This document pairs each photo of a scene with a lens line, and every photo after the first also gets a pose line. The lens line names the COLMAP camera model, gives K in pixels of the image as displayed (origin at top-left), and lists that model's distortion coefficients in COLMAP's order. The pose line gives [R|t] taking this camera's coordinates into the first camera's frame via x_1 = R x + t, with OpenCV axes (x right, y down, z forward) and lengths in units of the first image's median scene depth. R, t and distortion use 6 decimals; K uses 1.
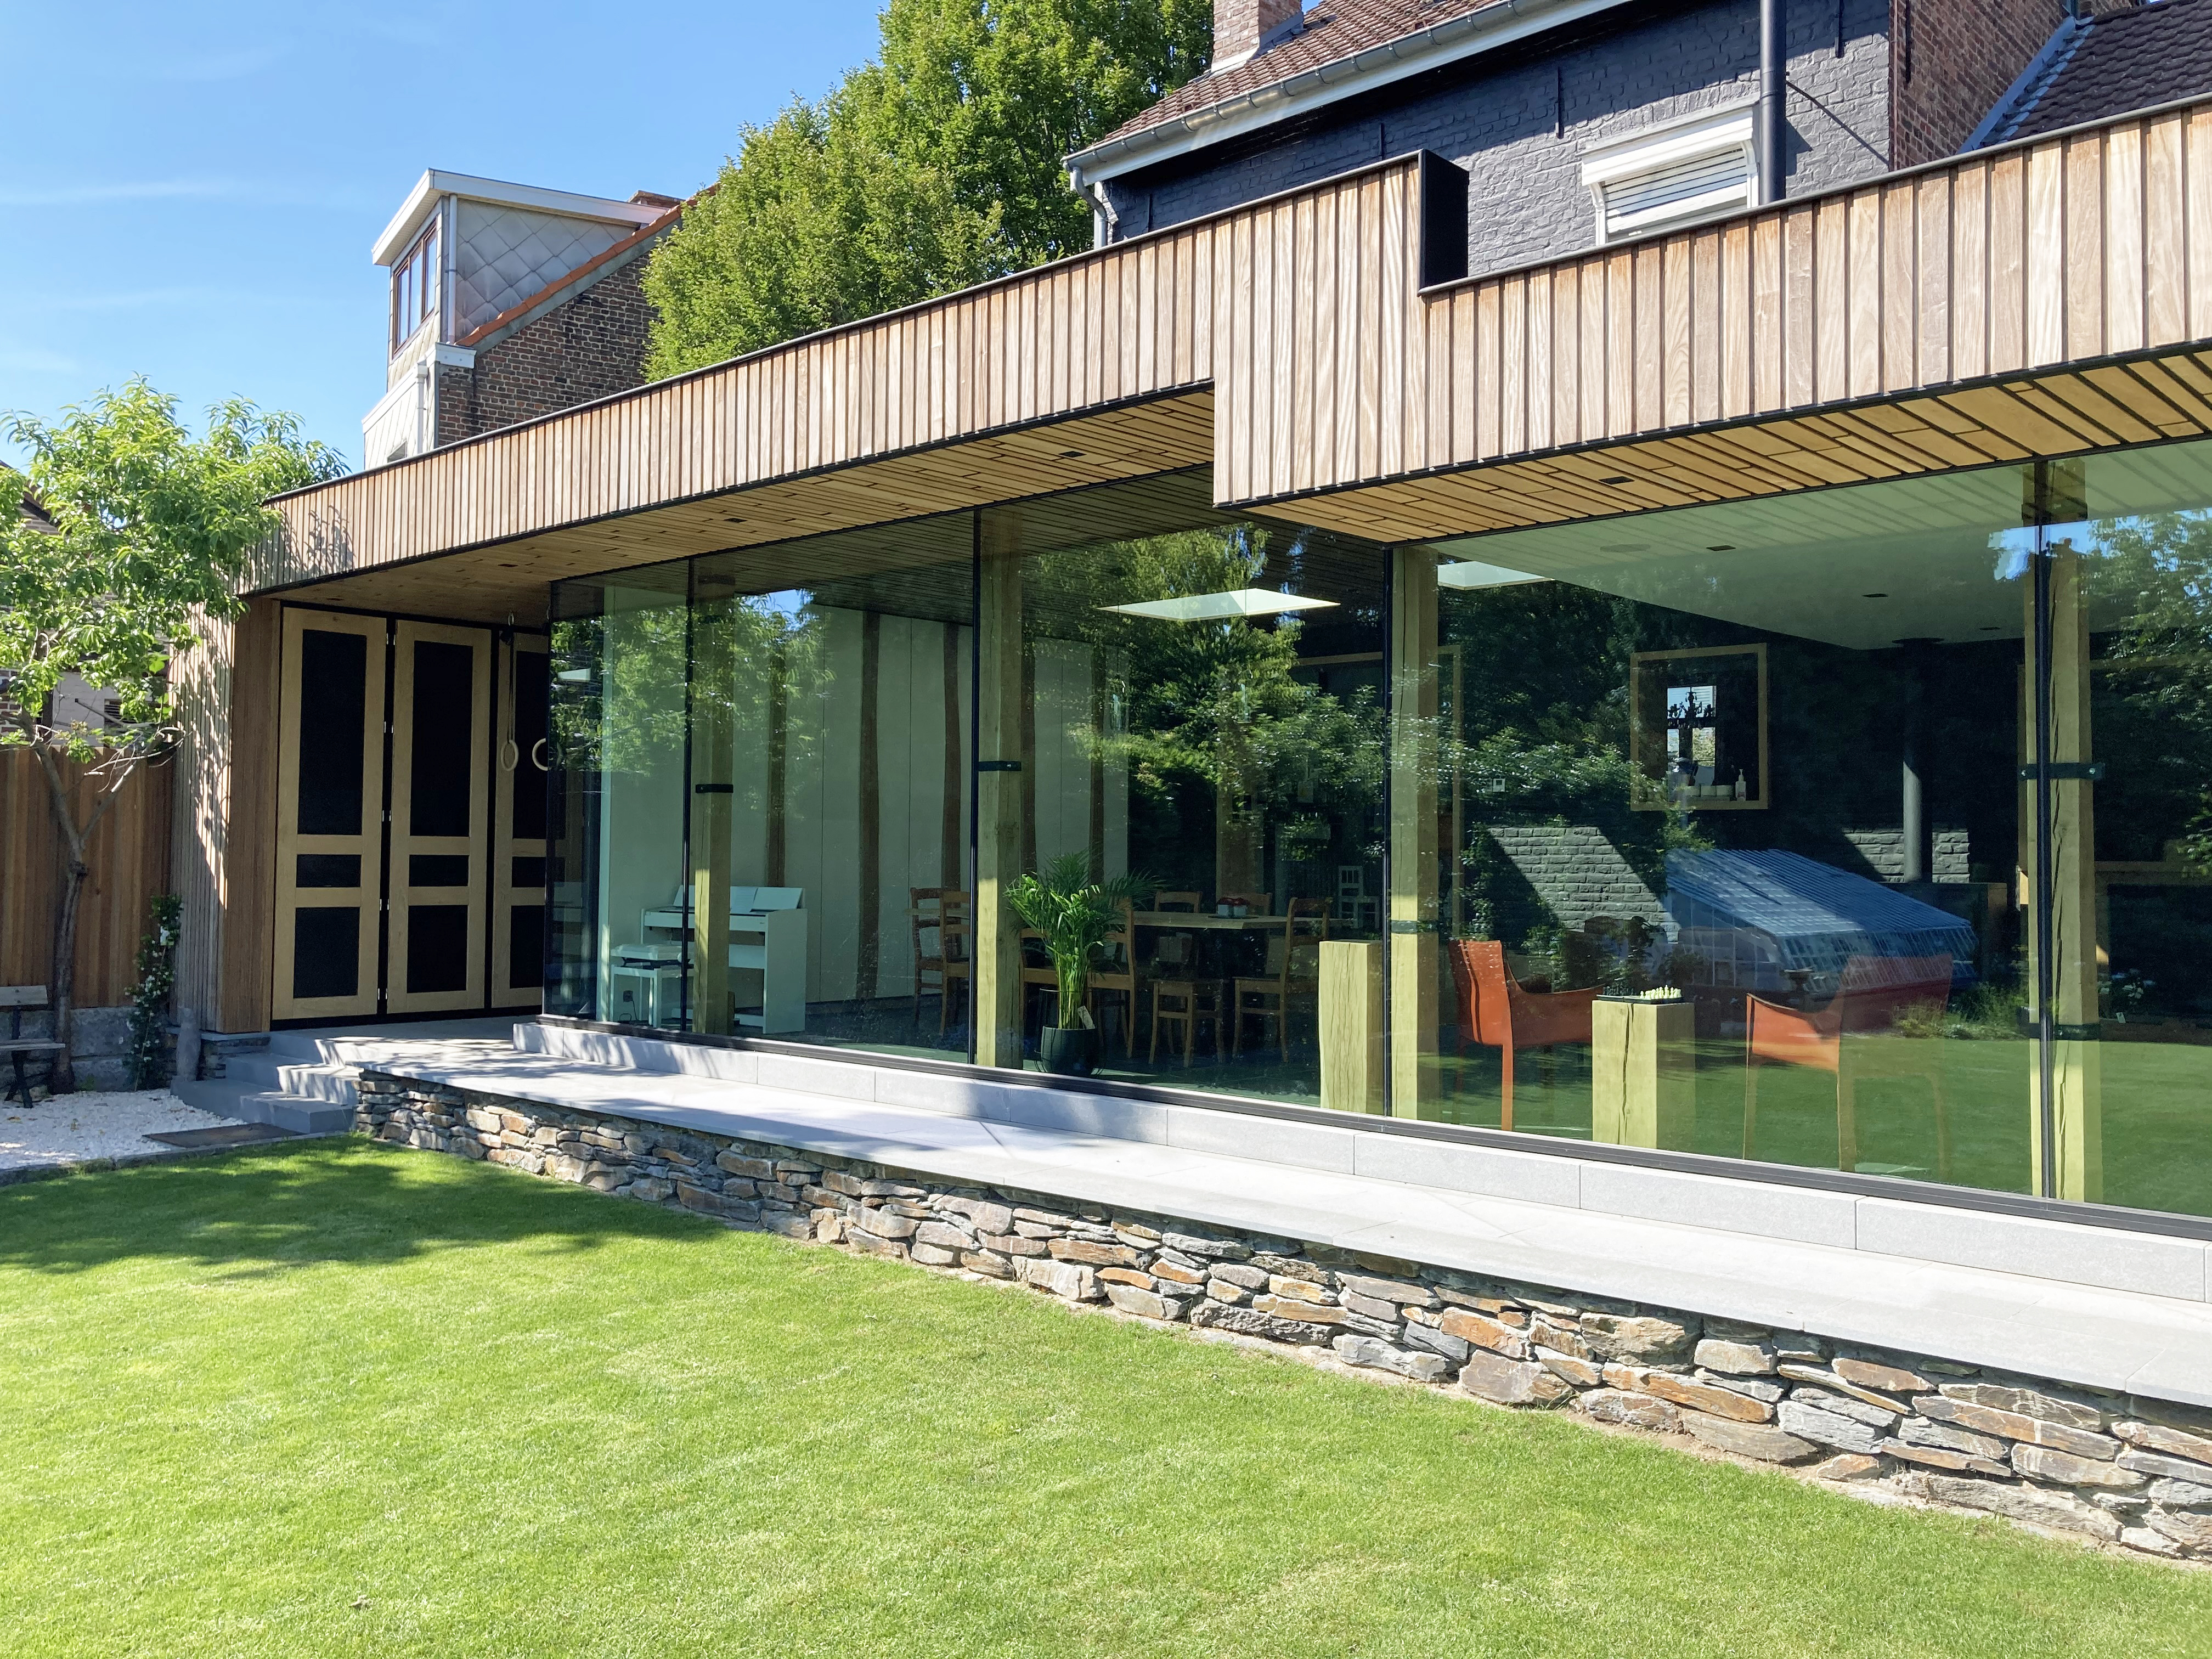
lens RADIAL K [[1847.3, 0, 1111.8], [0, 1847.3, 821.2], [0, 0, 1]] dist [0.055398, -0.064550]
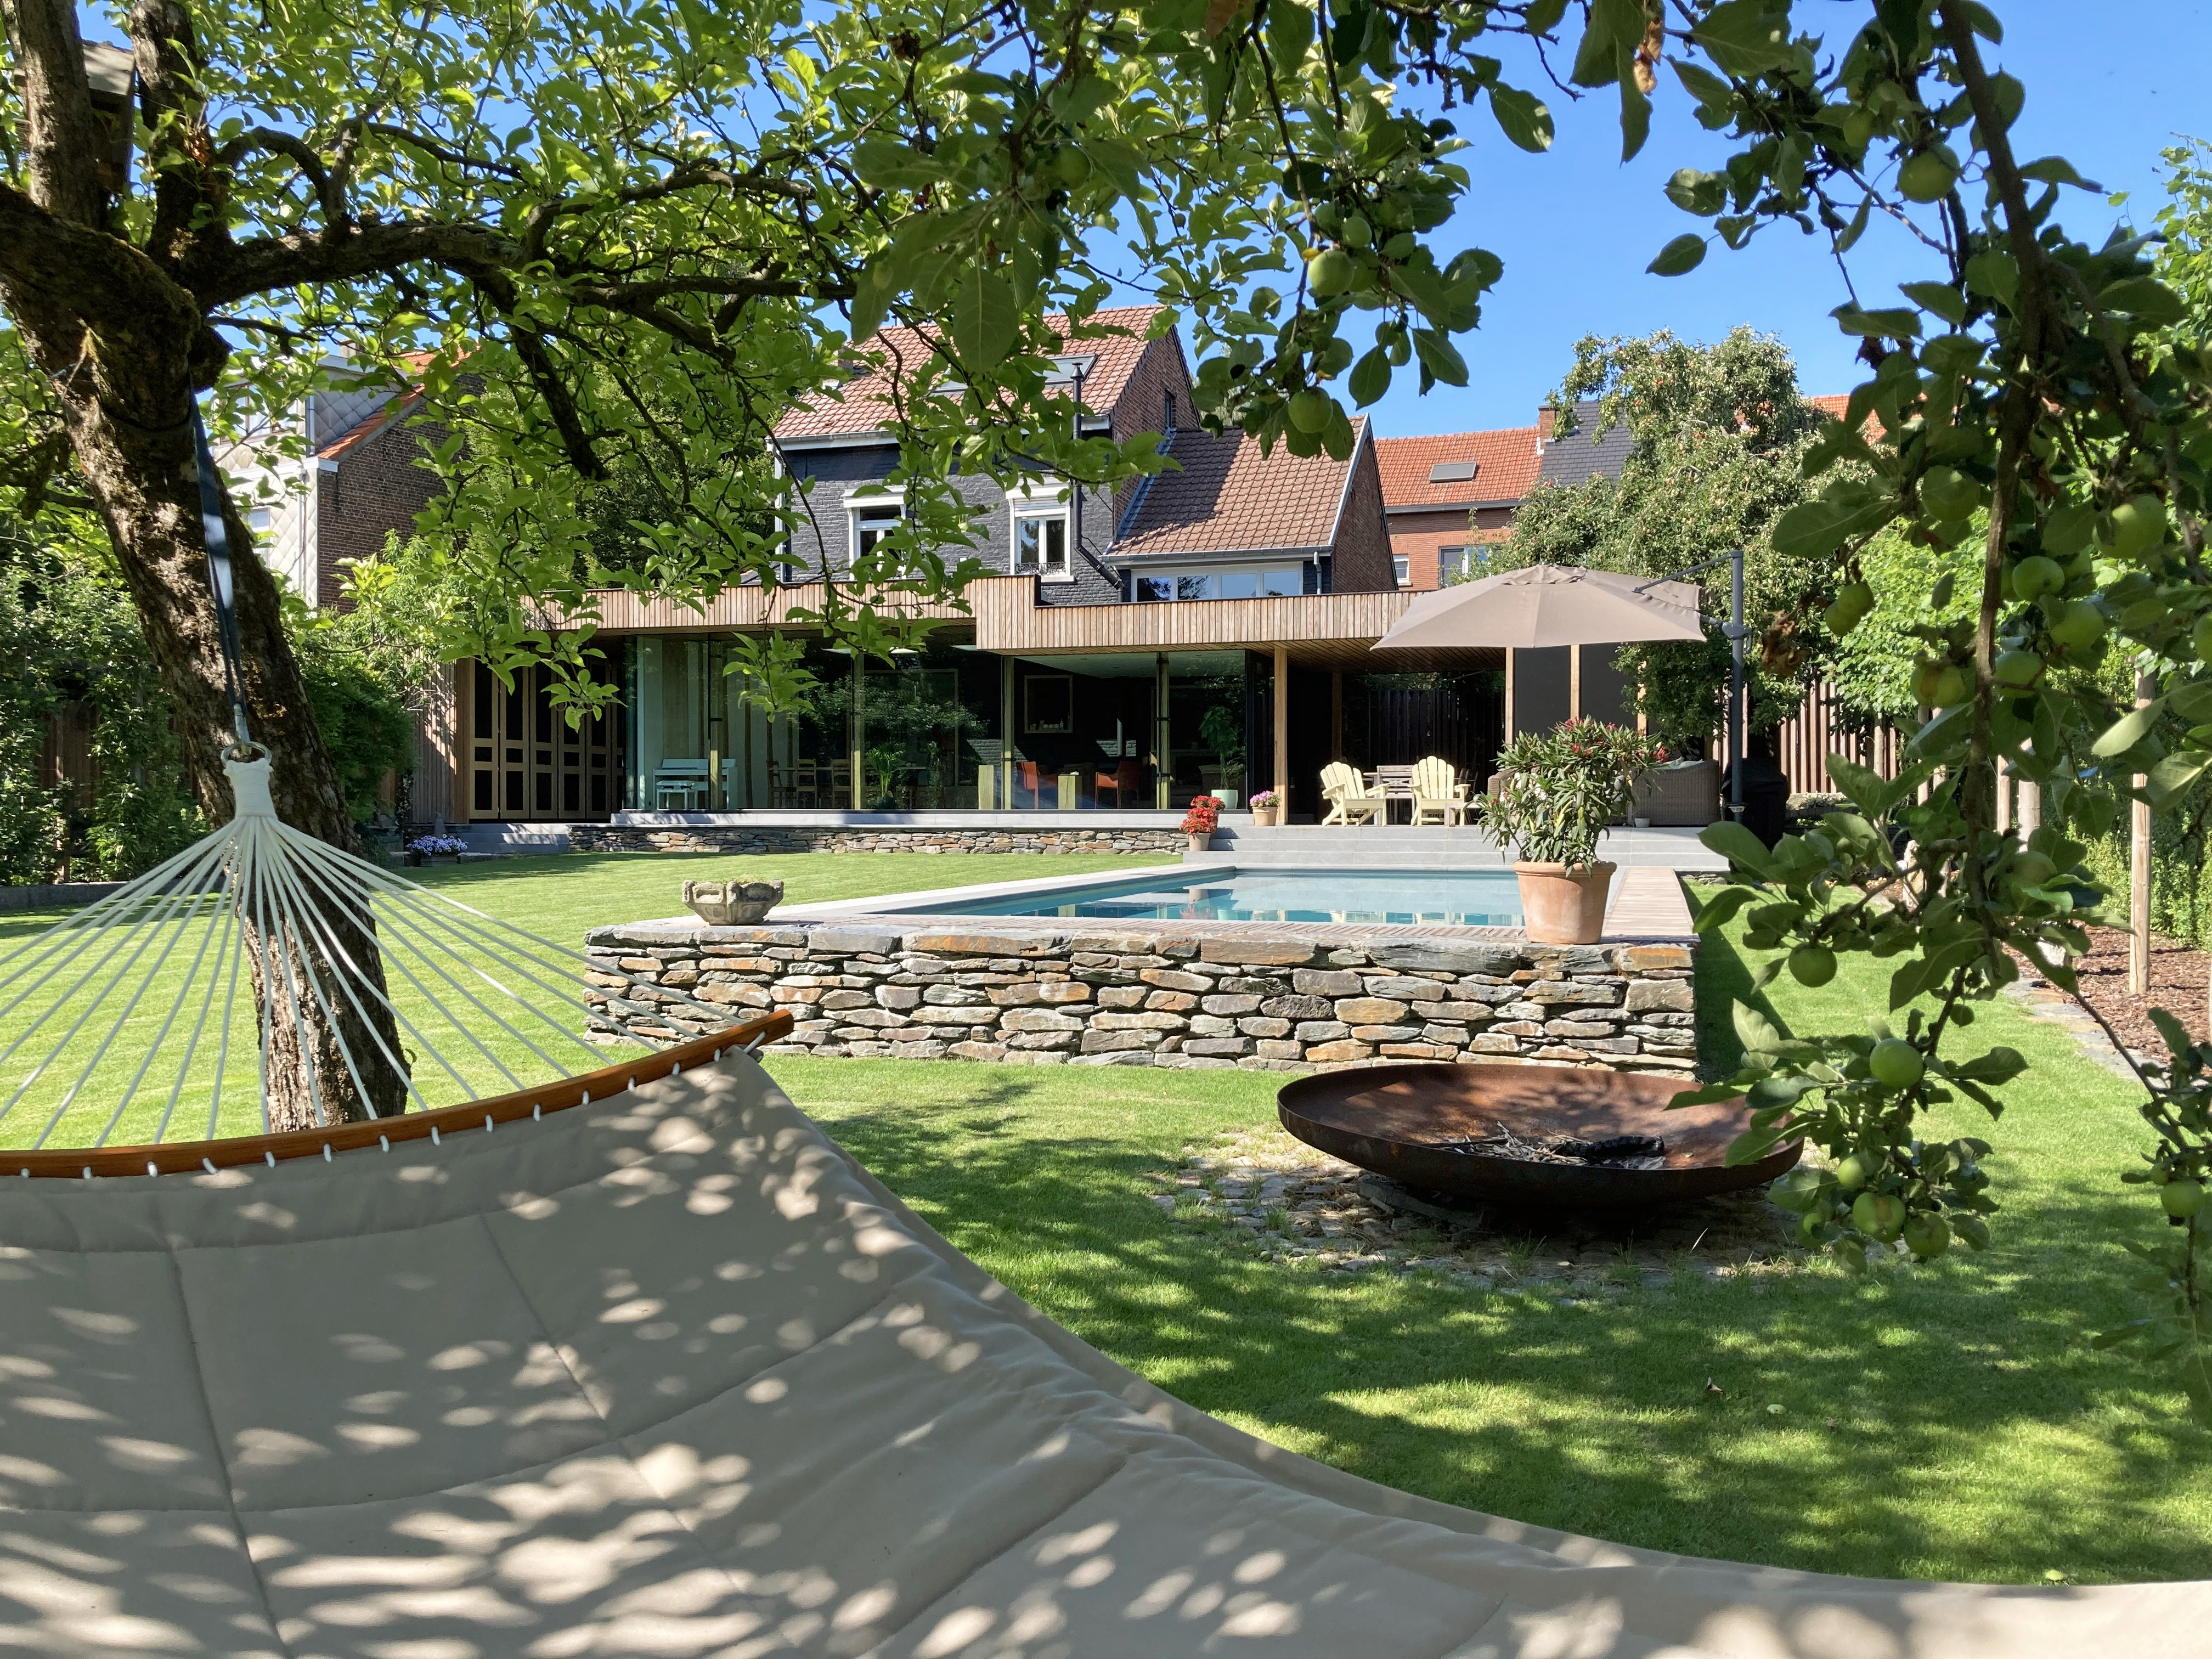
lens RADIAL K [[1847.3, 0, 995.4], [0, 1847.3, 918.4], [0, 0, 1]] dist [0.055398, -0.064550]
pose [[0.929327, -0.026698, 0.368291, -0.813175], [-0.003123, 0.996779, 0.080140, 0.051432], [-0.369244, -0.075627, 0.926250, -1.609852]]
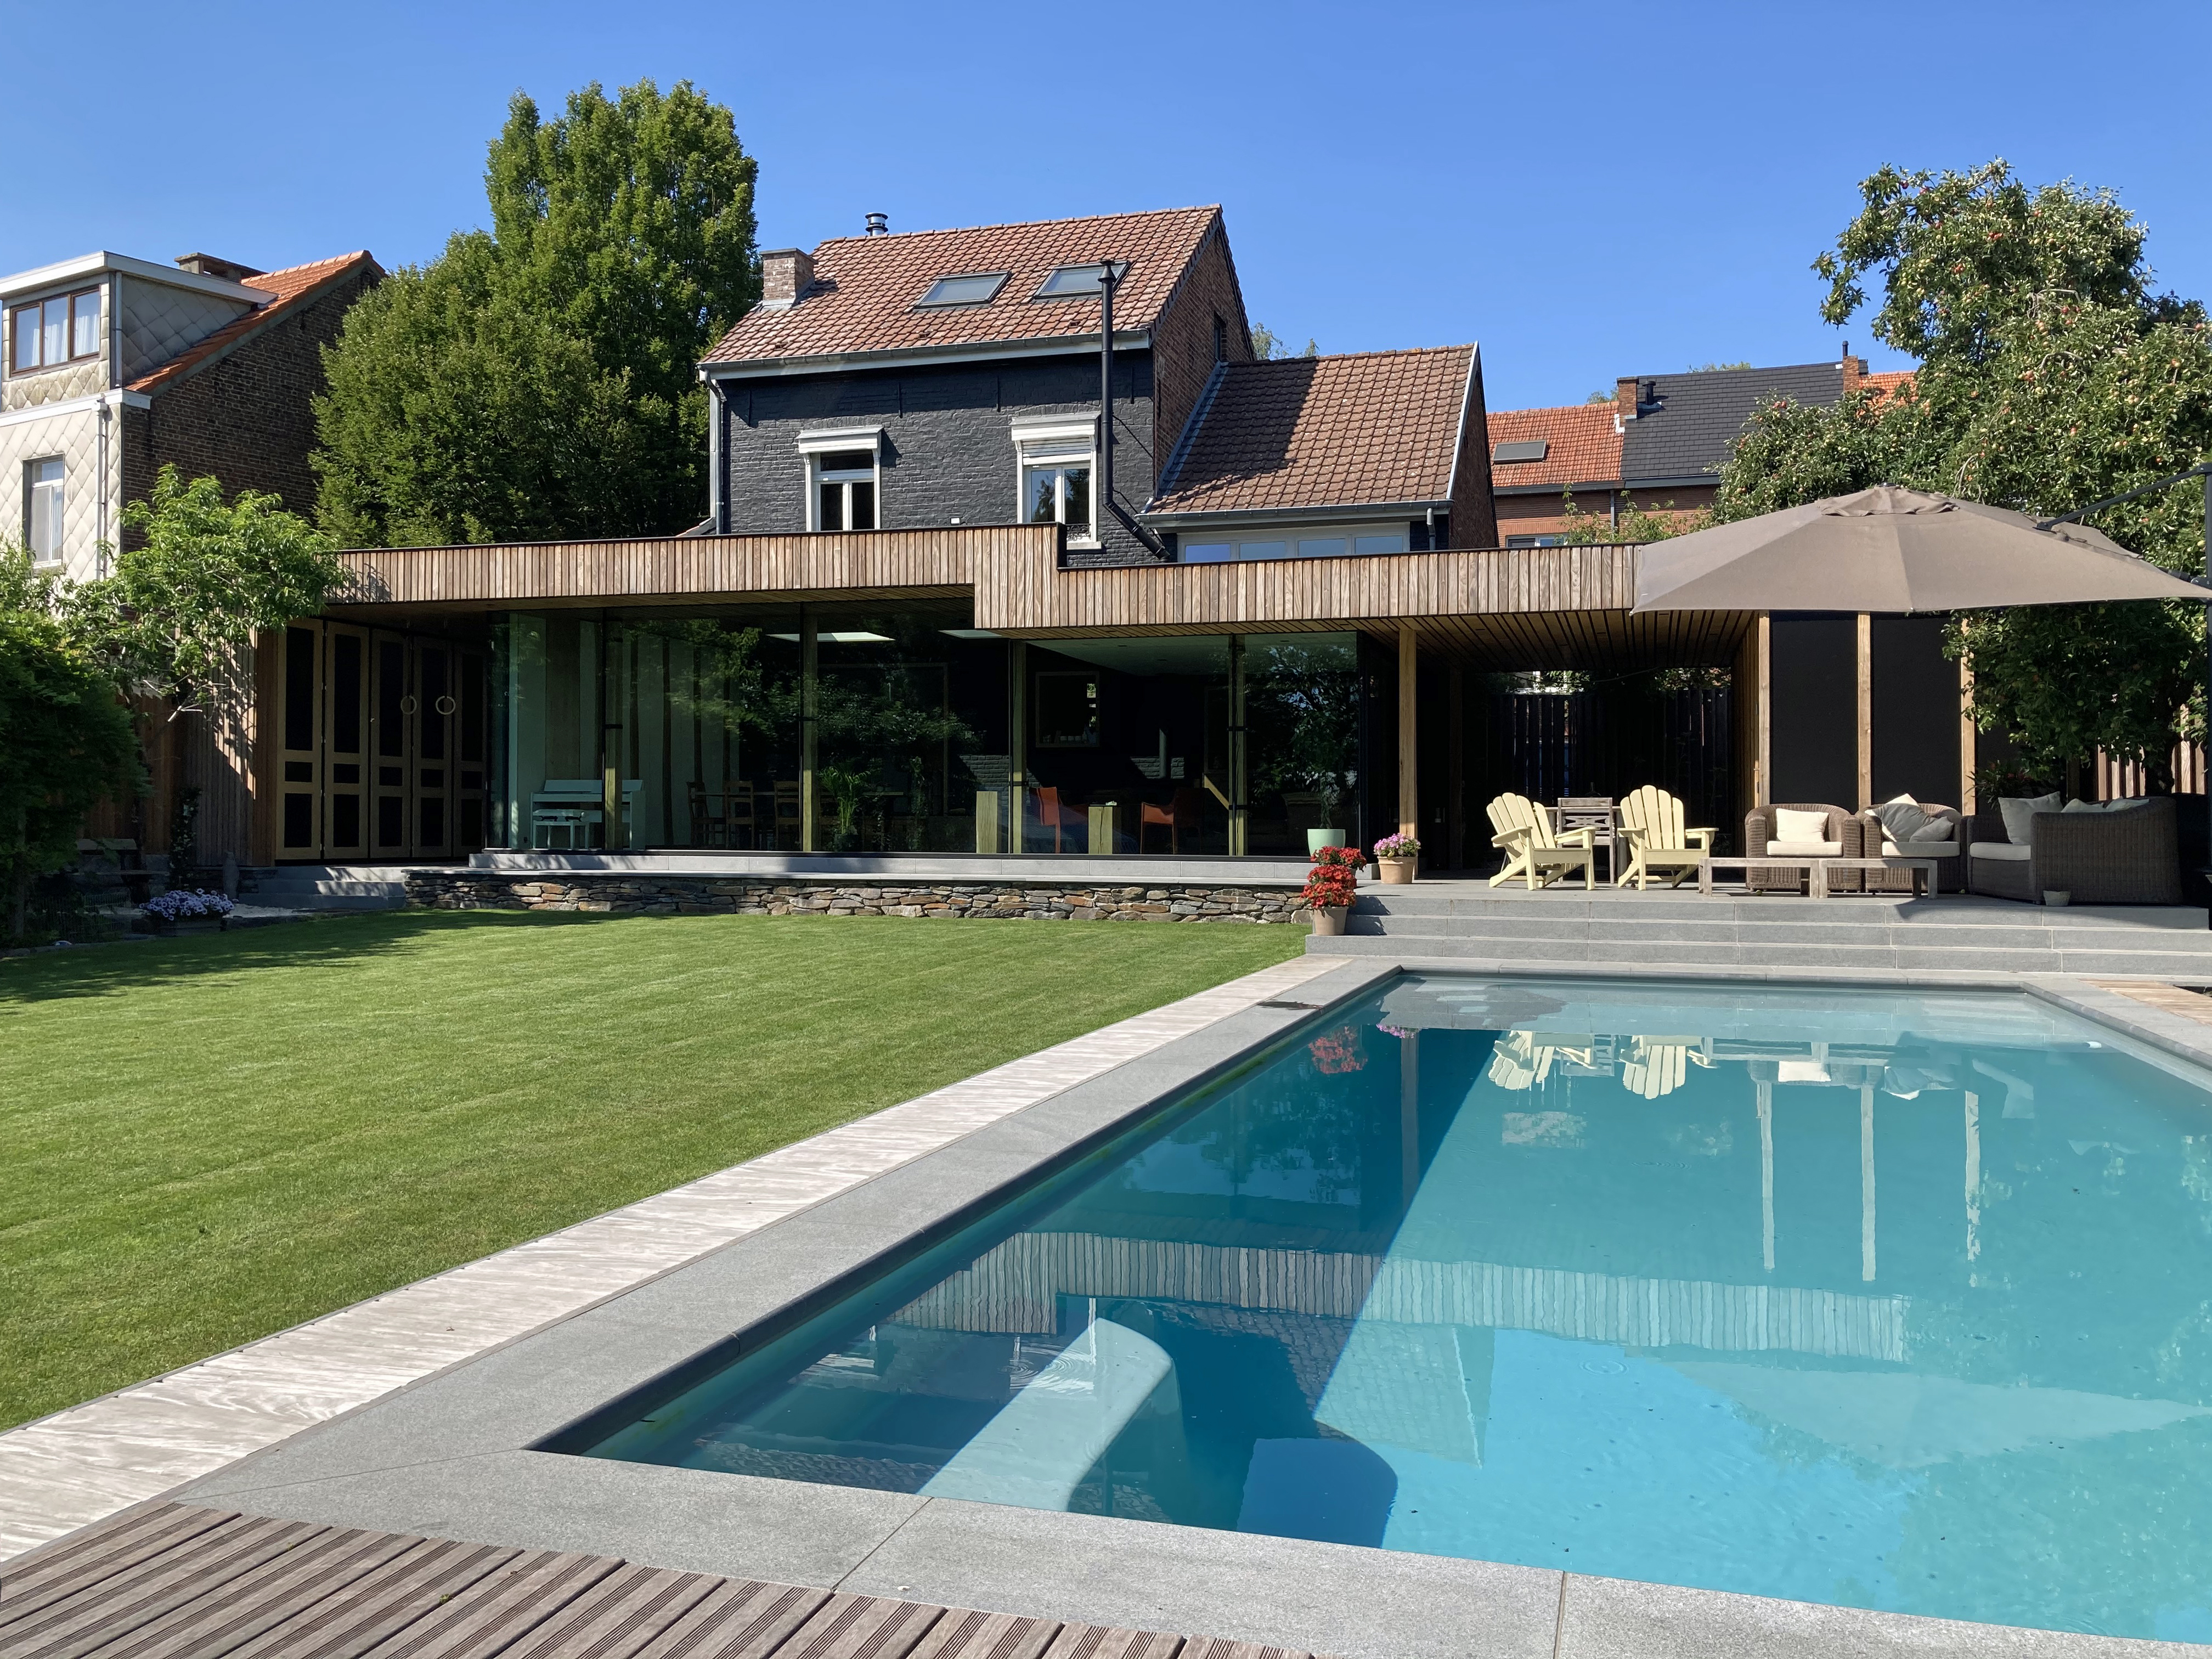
lens RADIAL K [[1847.3, 0, 1045.1], [0, 1847.3, 813.6], [0, 0, 1]] dist [0.055398, -0.064550]
pose [[0.915709, 0.002267, 0.401836, -0.571973], [-0.009026, 0.999848, 0.014928, 0.039667], [-0.401741, -0.017297, 0.915590, -0.951418]]
